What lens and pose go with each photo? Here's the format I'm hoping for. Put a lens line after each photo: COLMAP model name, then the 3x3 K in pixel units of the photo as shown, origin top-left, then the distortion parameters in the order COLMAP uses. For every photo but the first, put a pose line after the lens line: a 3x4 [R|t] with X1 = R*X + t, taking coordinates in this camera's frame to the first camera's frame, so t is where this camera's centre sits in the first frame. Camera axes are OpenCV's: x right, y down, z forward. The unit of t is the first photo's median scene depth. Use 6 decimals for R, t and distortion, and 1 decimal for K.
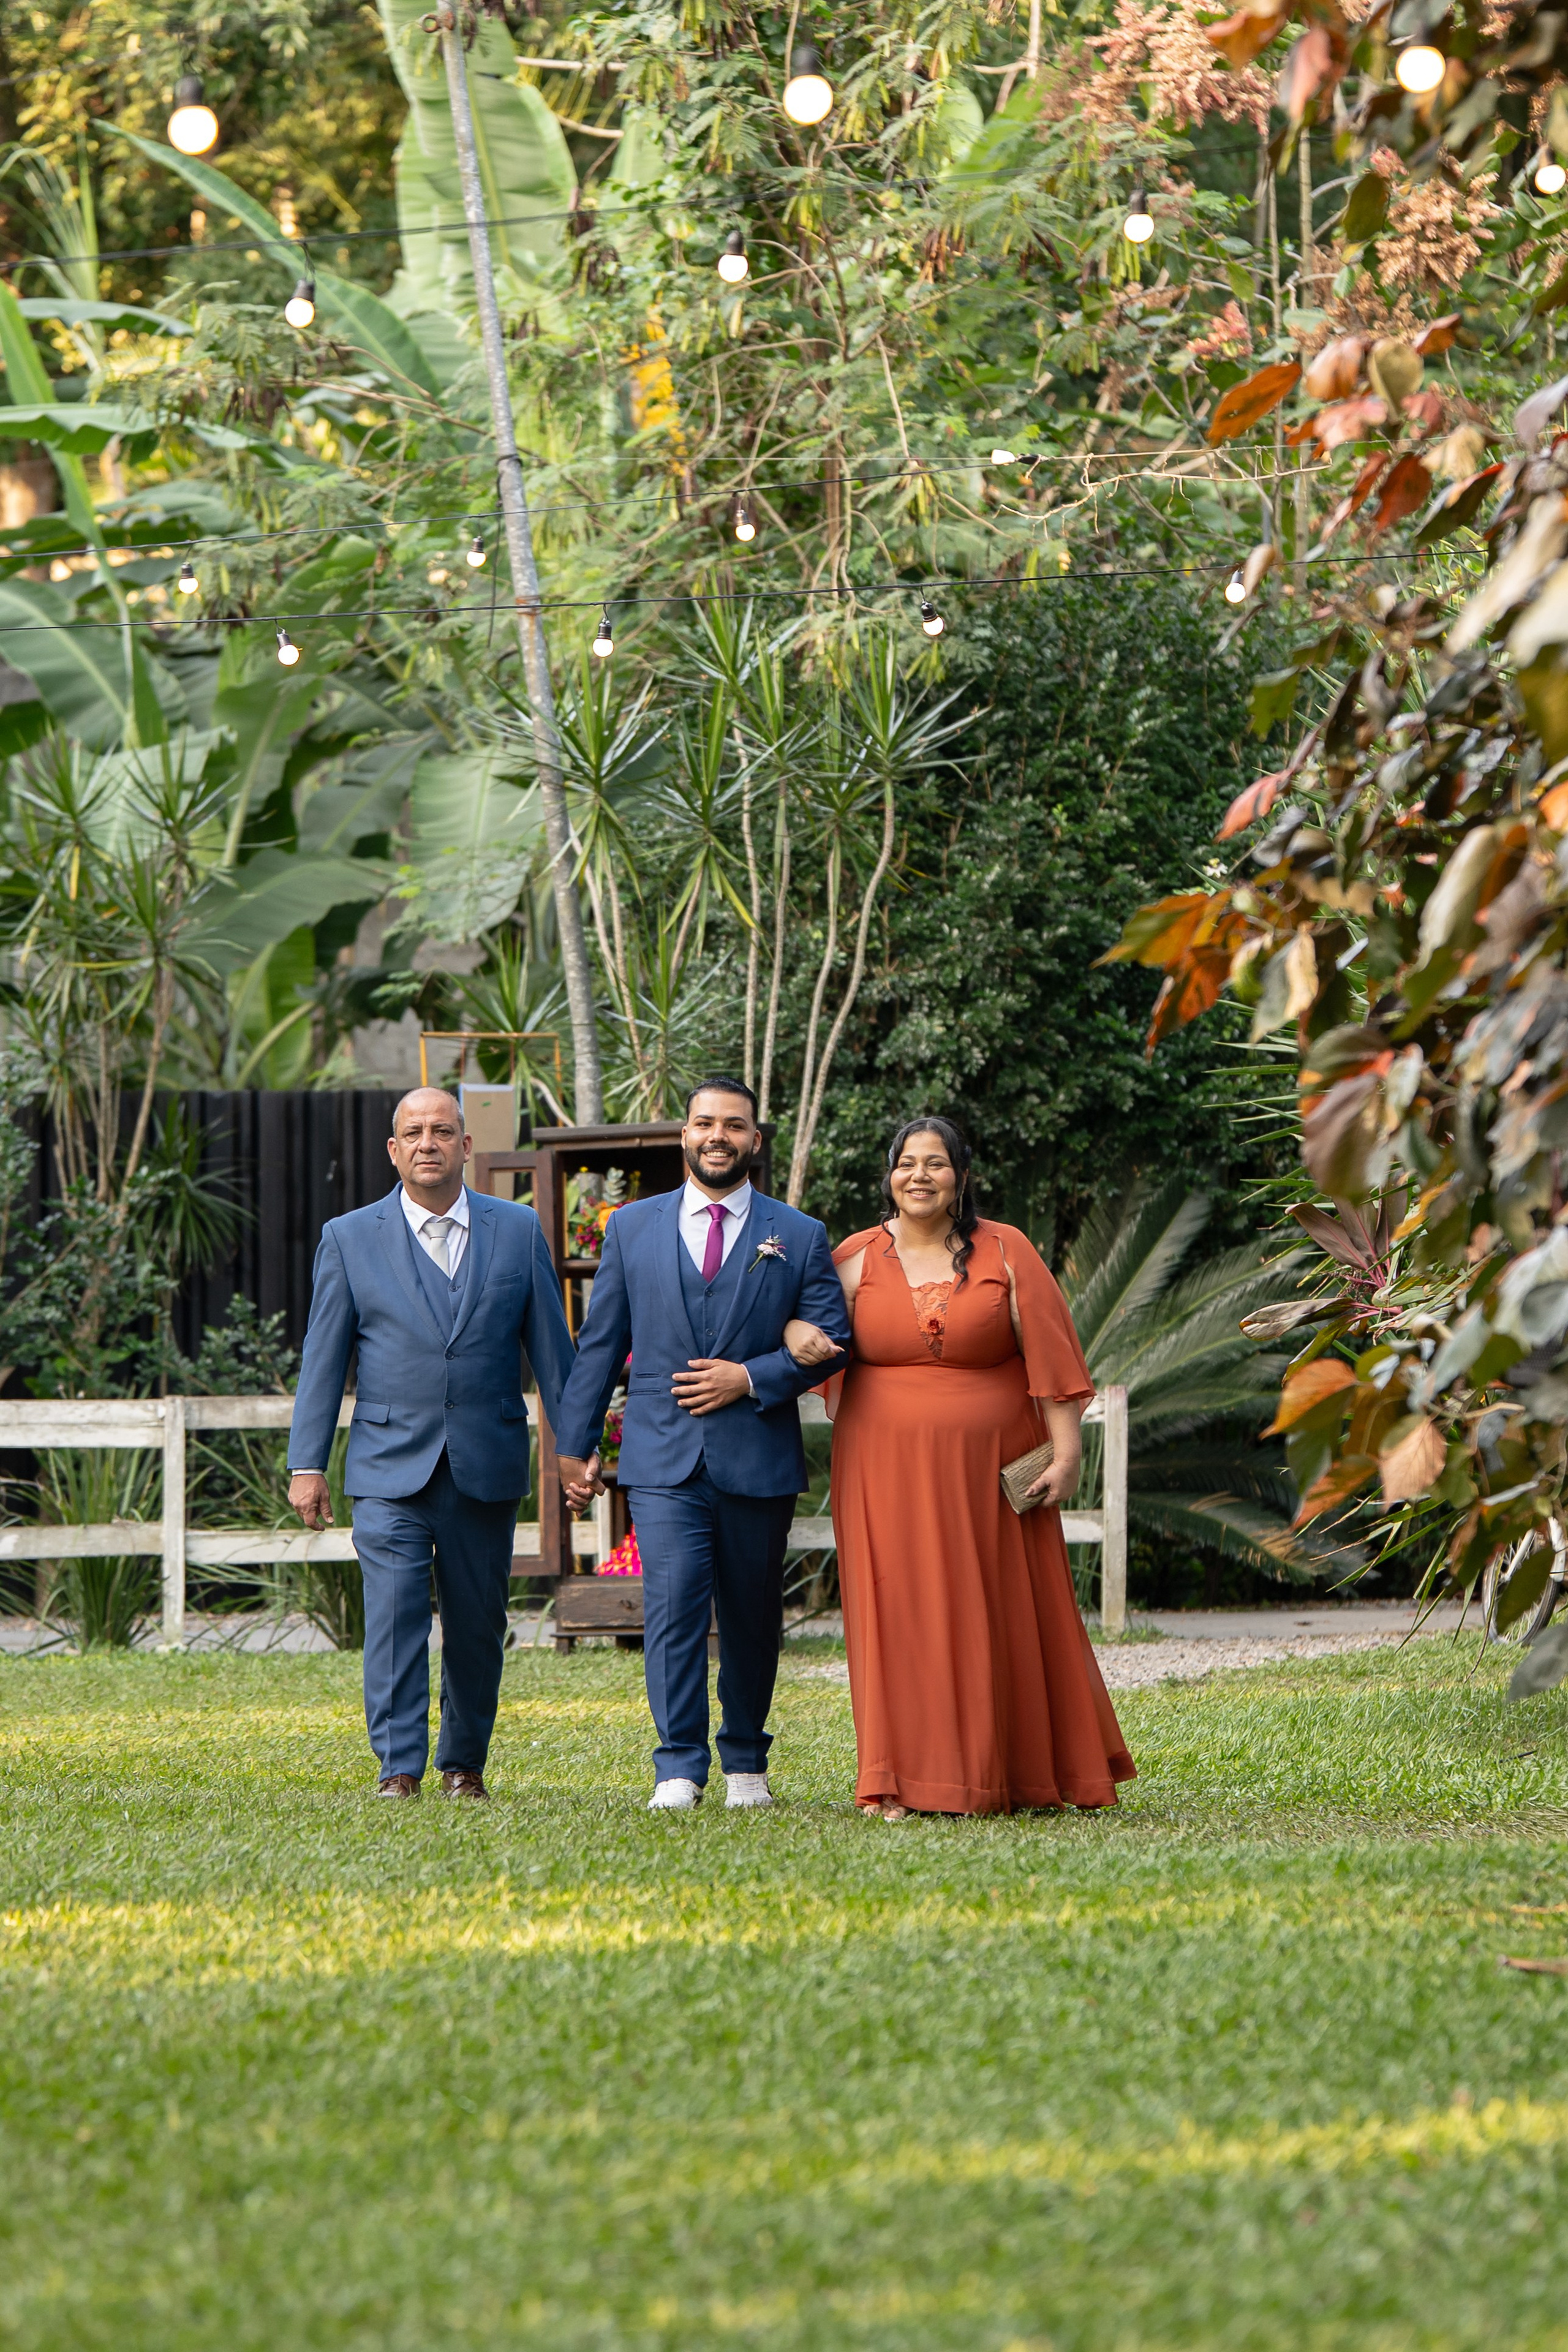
lens RADIAL K [[8789.4, 0, 784.0], [0, 8789.4, 1176.0], [0, 0, 1]] dist [-0.279471, -1.862889]
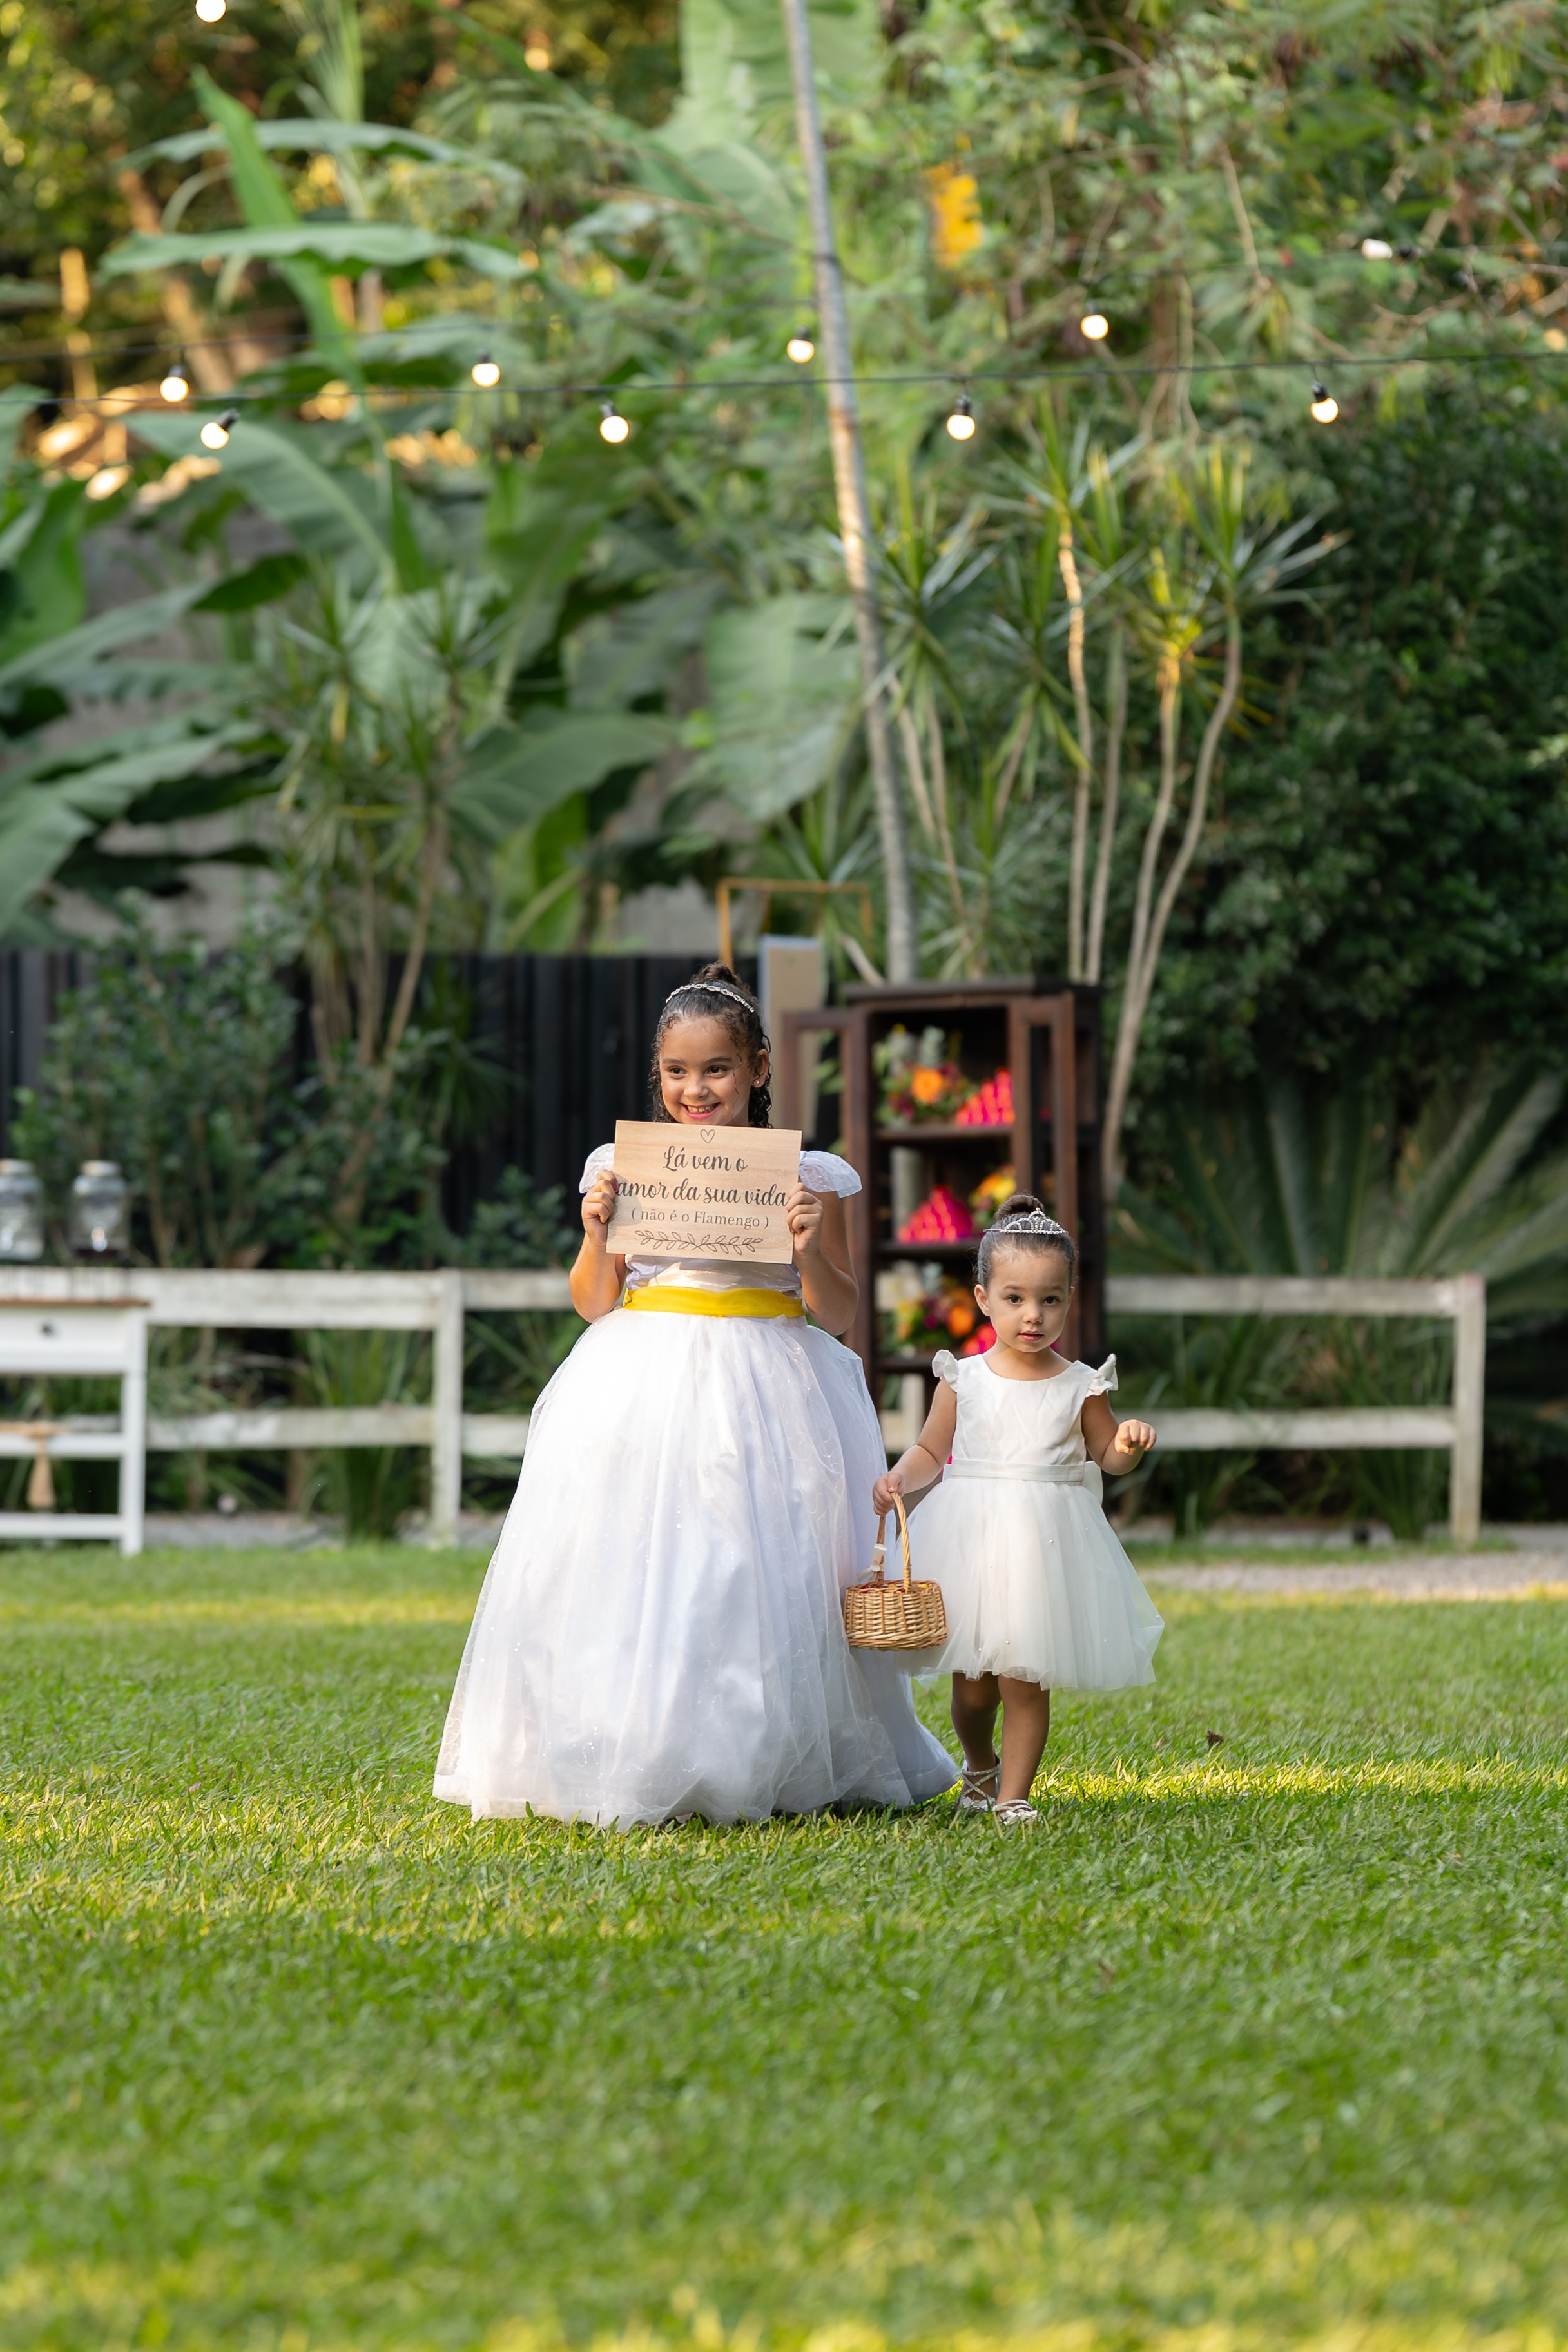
lens RADIAL K [[8580.6, 0, 784.0], [0, 8580.6, 1176.0], [0, 0, 1]] dist [-0.658571, 1.327923]
pose [[0.999832, 0.013410, -0.012465, -0.022431], [-0.013460, 0.999902, -0.003931, 0.017366], [0.012411, 0.004098, 0.999915, 0.099671]]
